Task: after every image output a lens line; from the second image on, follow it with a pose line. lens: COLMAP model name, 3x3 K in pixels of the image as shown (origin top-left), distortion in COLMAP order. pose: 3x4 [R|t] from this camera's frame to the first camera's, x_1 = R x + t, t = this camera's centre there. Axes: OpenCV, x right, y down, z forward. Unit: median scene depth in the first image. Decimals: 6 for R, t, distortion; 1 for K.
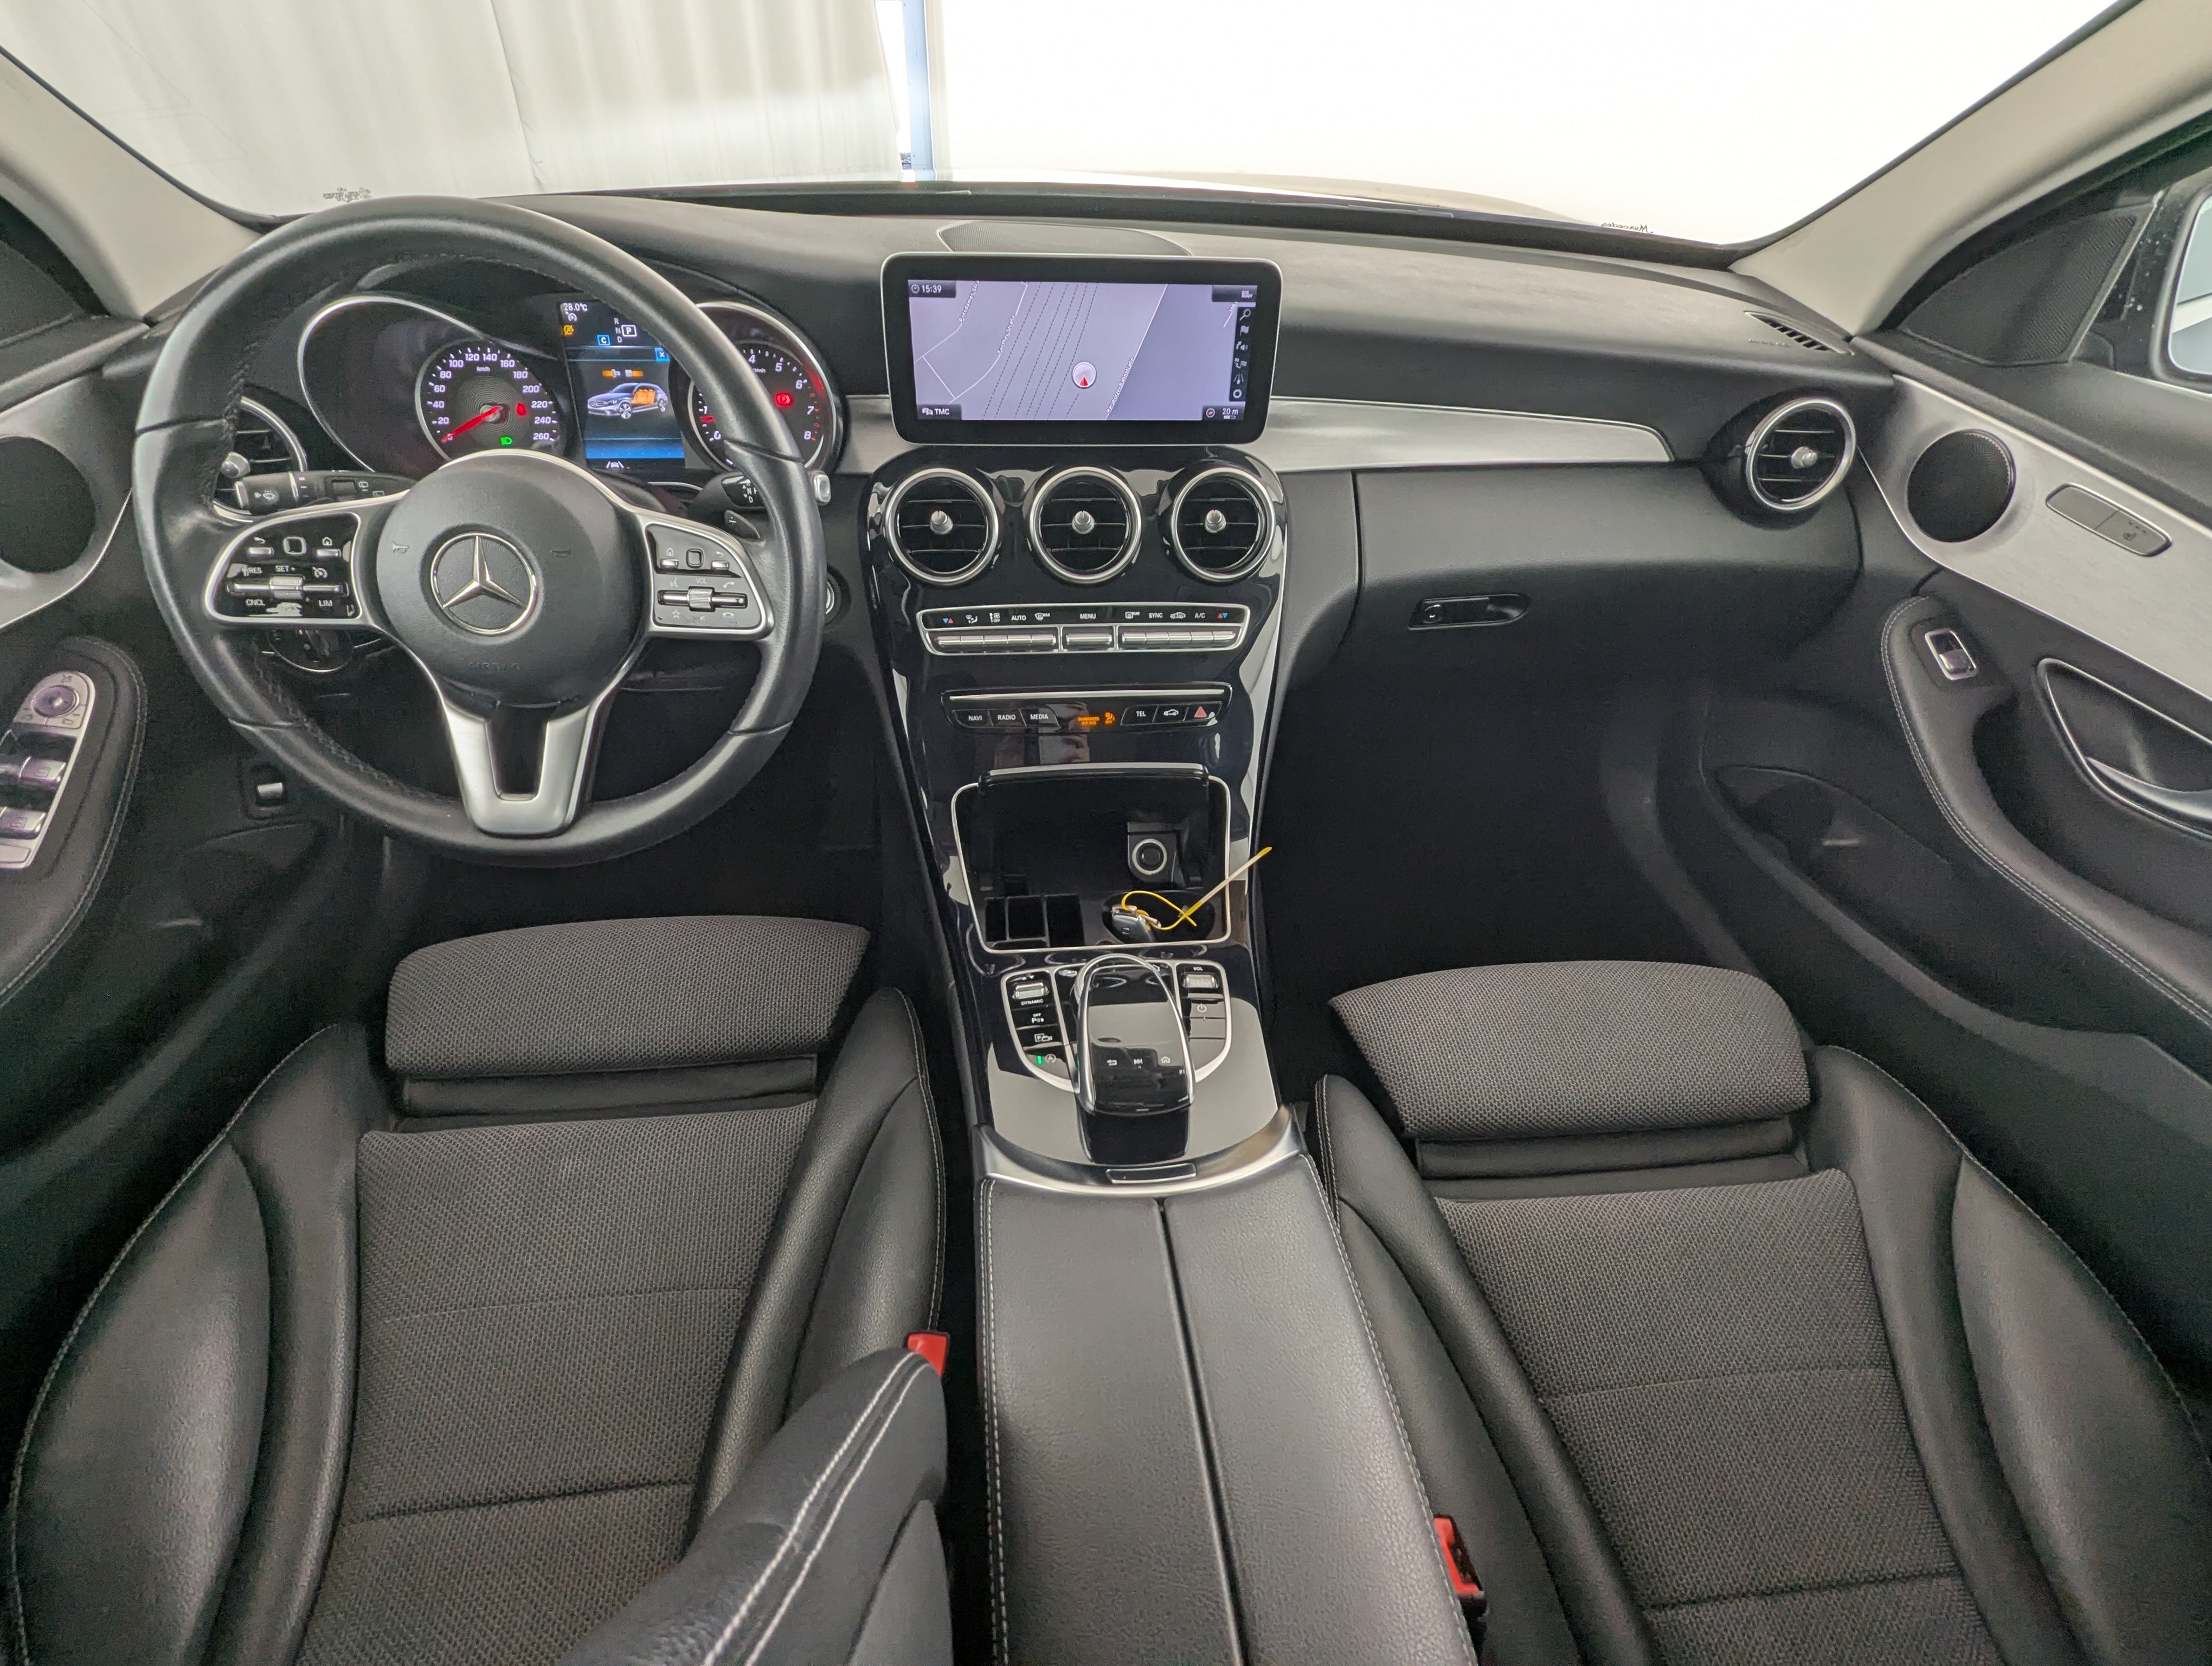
lens RADIAL K [[1031.7, 0, 1106.5], [0, 1031.7, 832.5], [0, 0, 1]] dist [-0.002373, 0.000252]
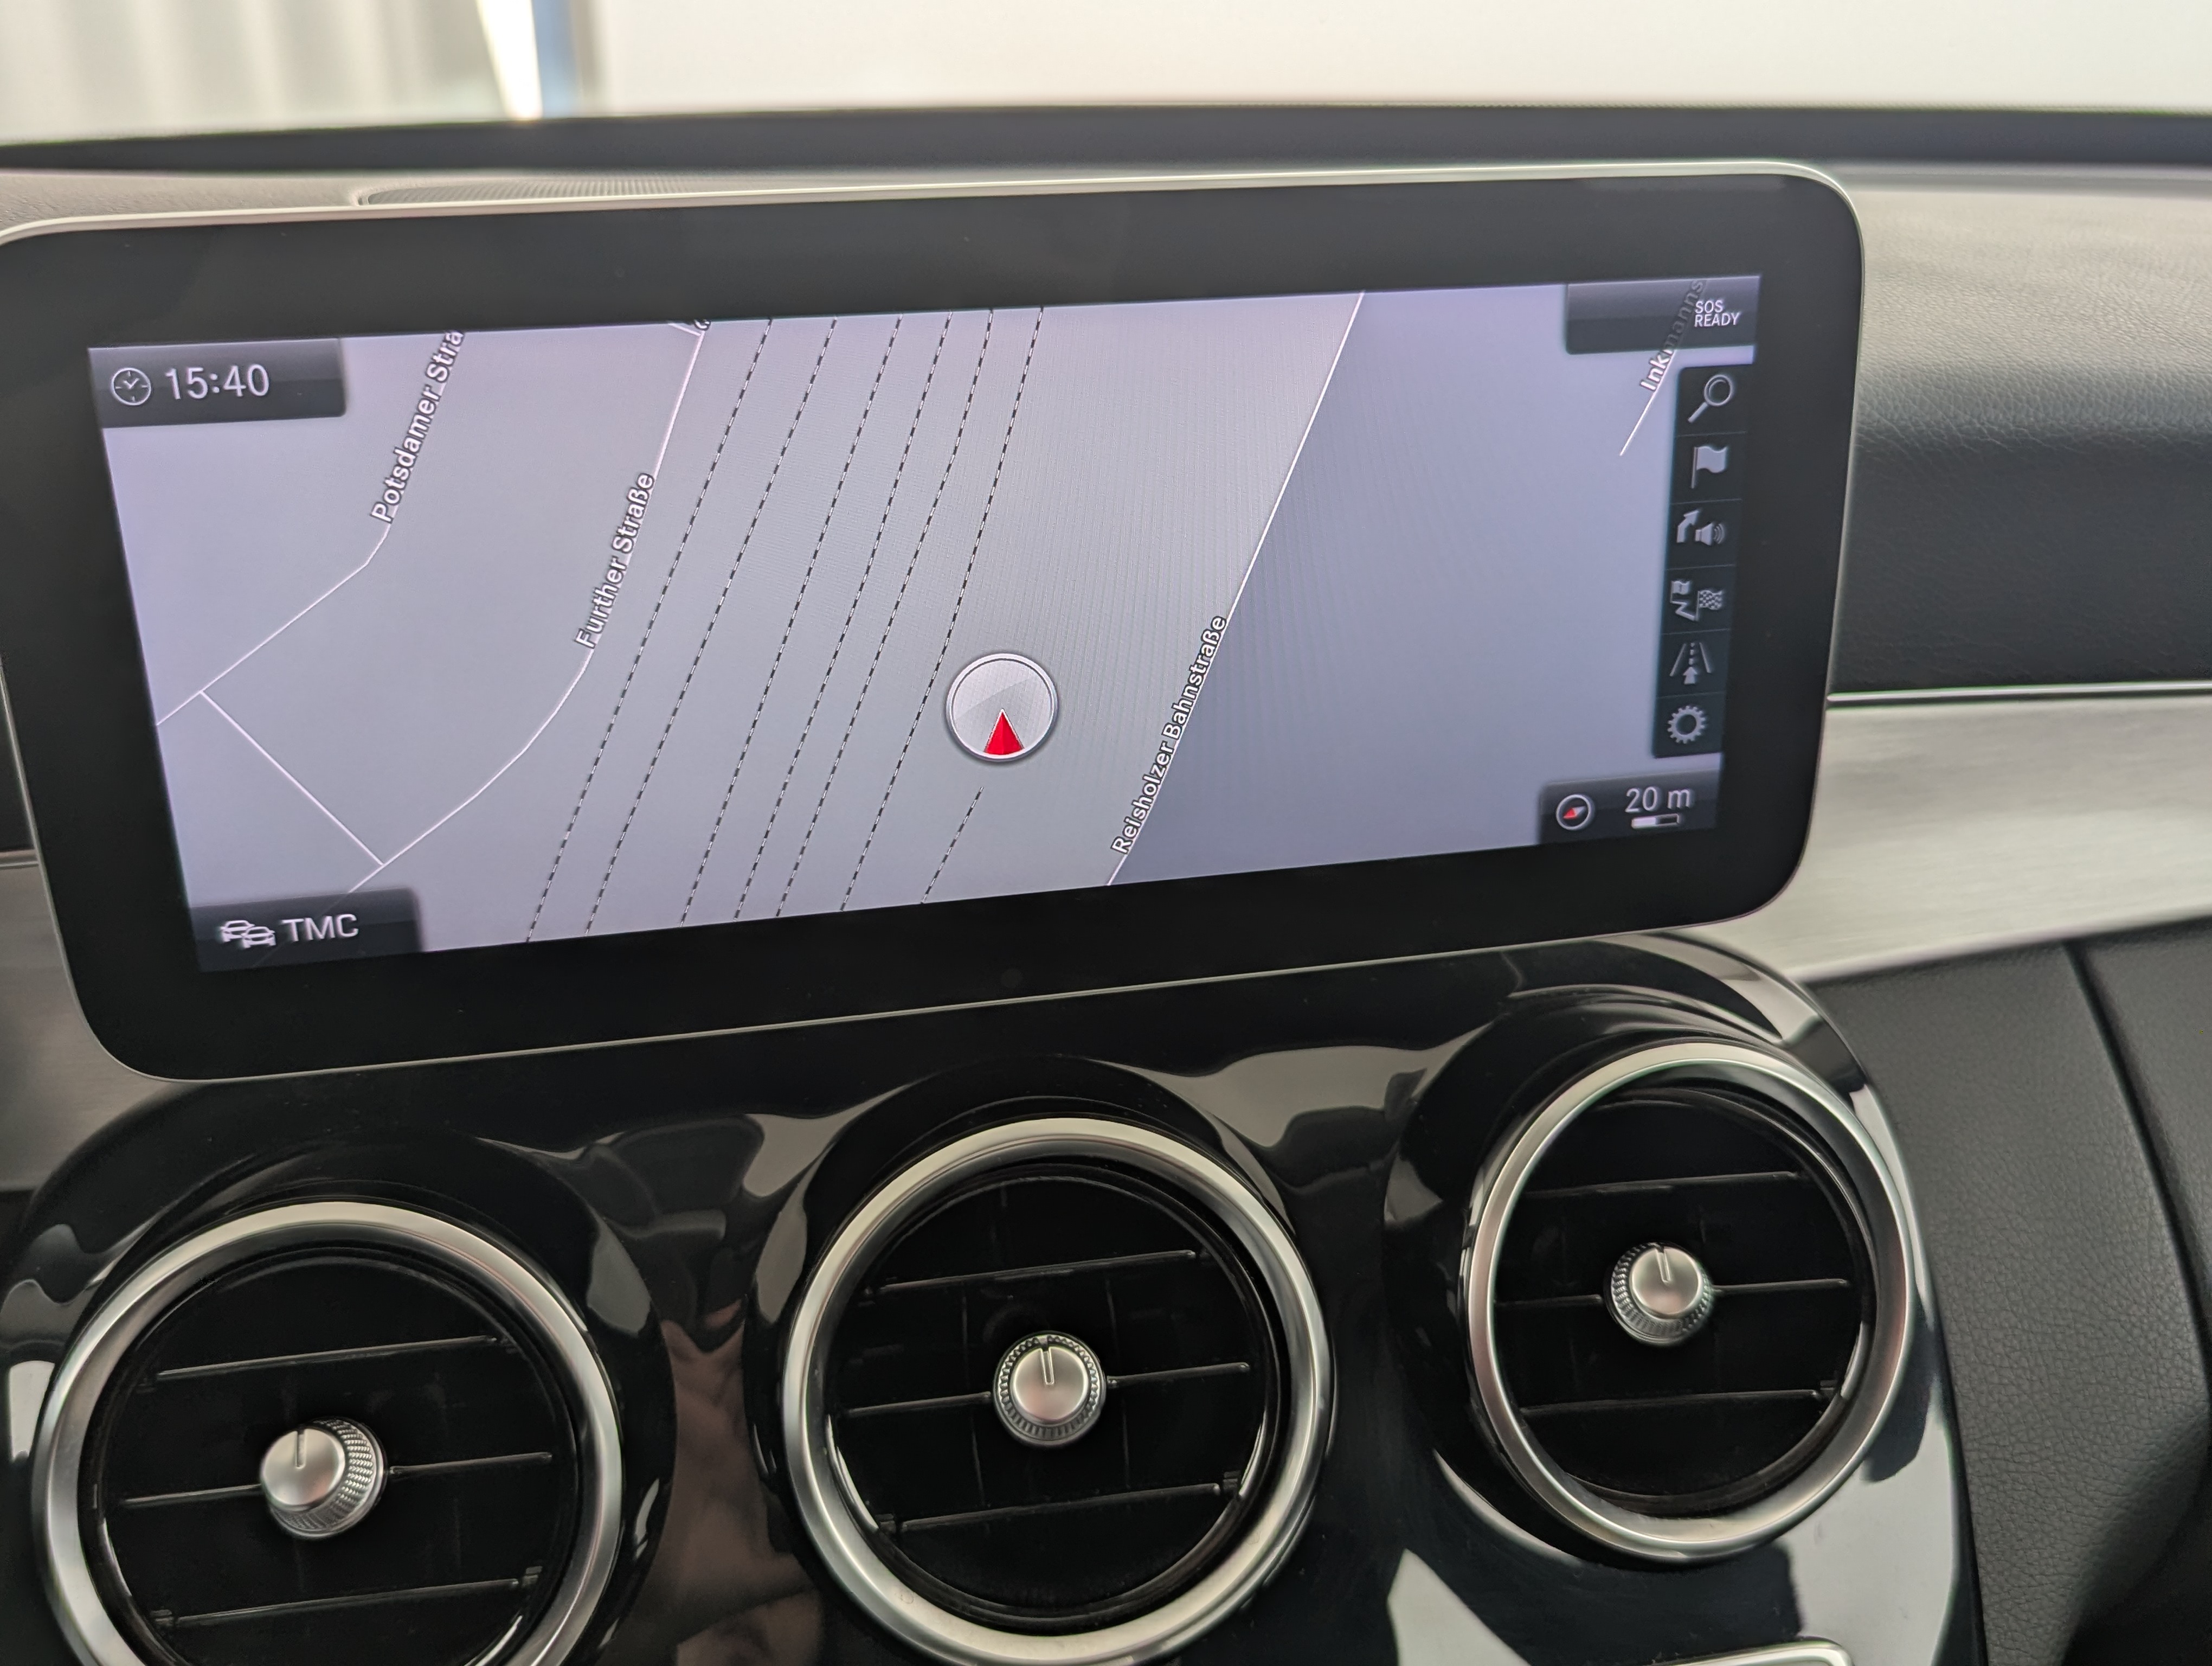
lens RADIAL K [[2056.2, 0, 1106.0], [0, 2056.2, 827.8], [0, 0, 1]] dist [0.030919, -0.031672]
pose [[0.995759, -0.078557, 0.047878, -0.022155], [0.088990, 0.954470, -0.284723, -0.291460], [-0.023331, 0.287776, 0.957413, 0.589187]]
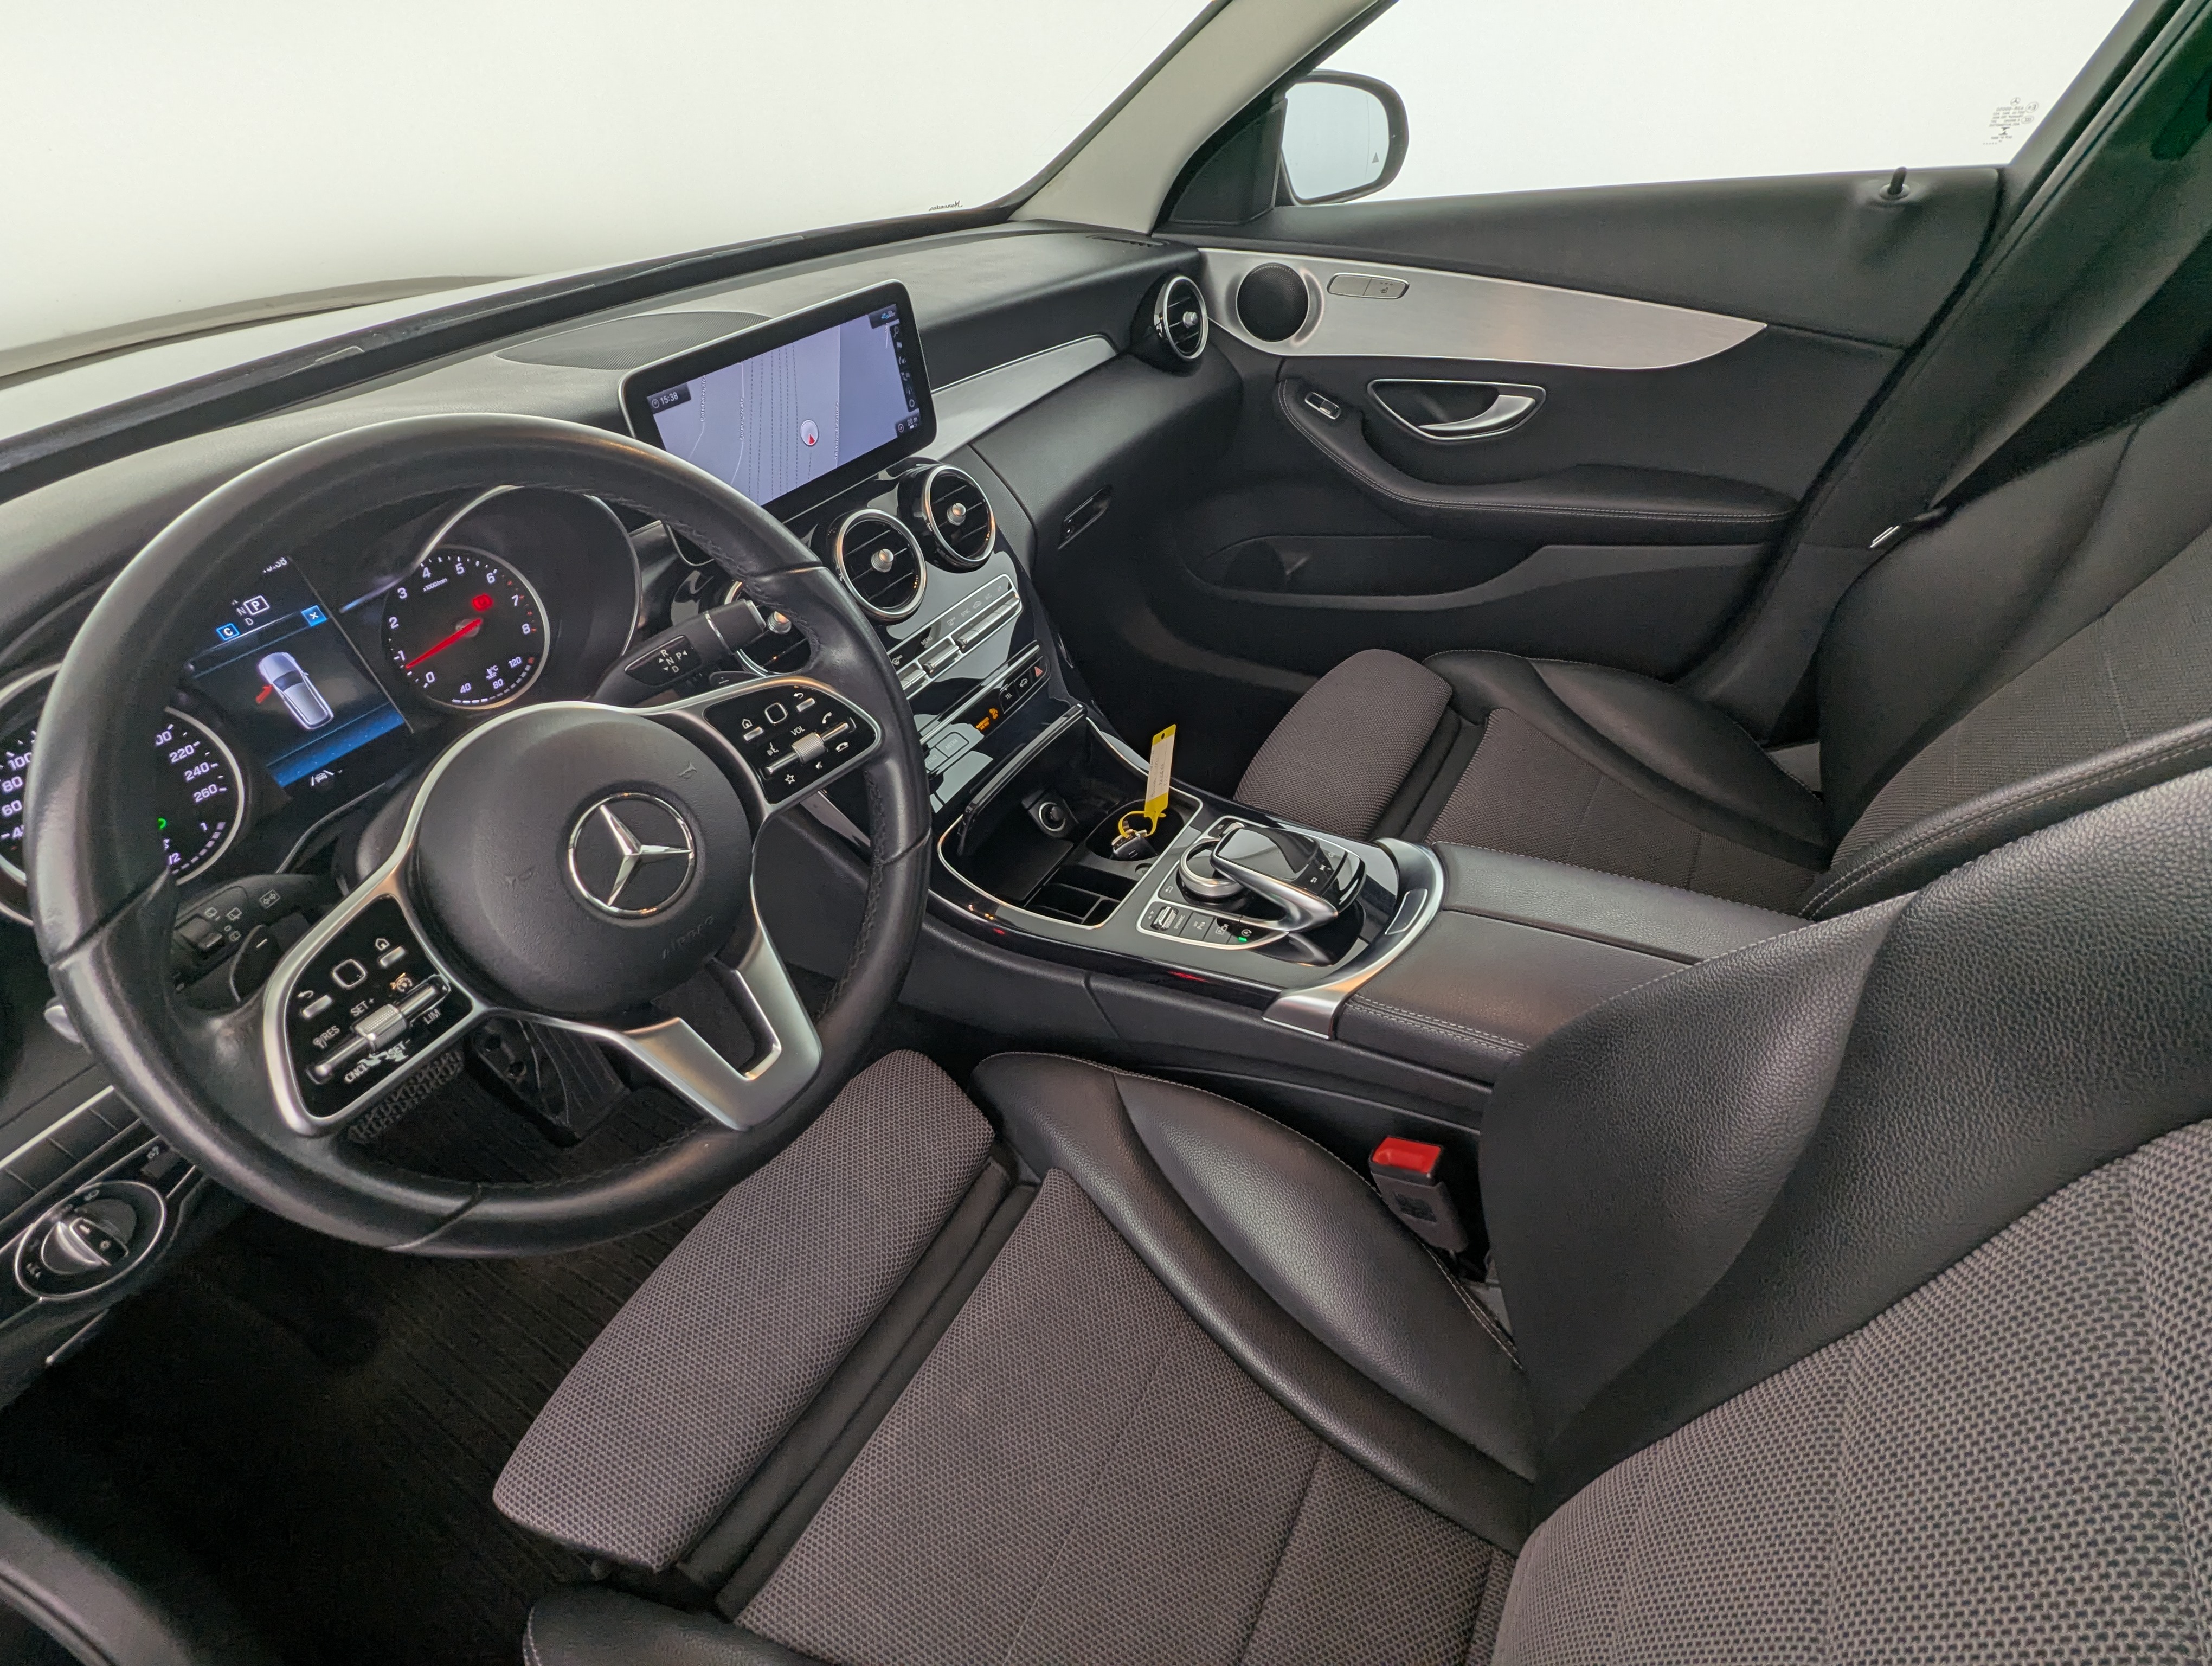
lens RADIAL K [[1031.7, 0, 1111.6], [0, 1031.7, 827.4], [0, 0, 1]] dist [-0.002373, 0.000252]
pose [[0.602154, -0.562760, 0.566314, -0.622964], [0.580541, 0.795575, 0.173300, -0.136955], [-0.548071, 0.224415, 0.805764, 0.108819]]
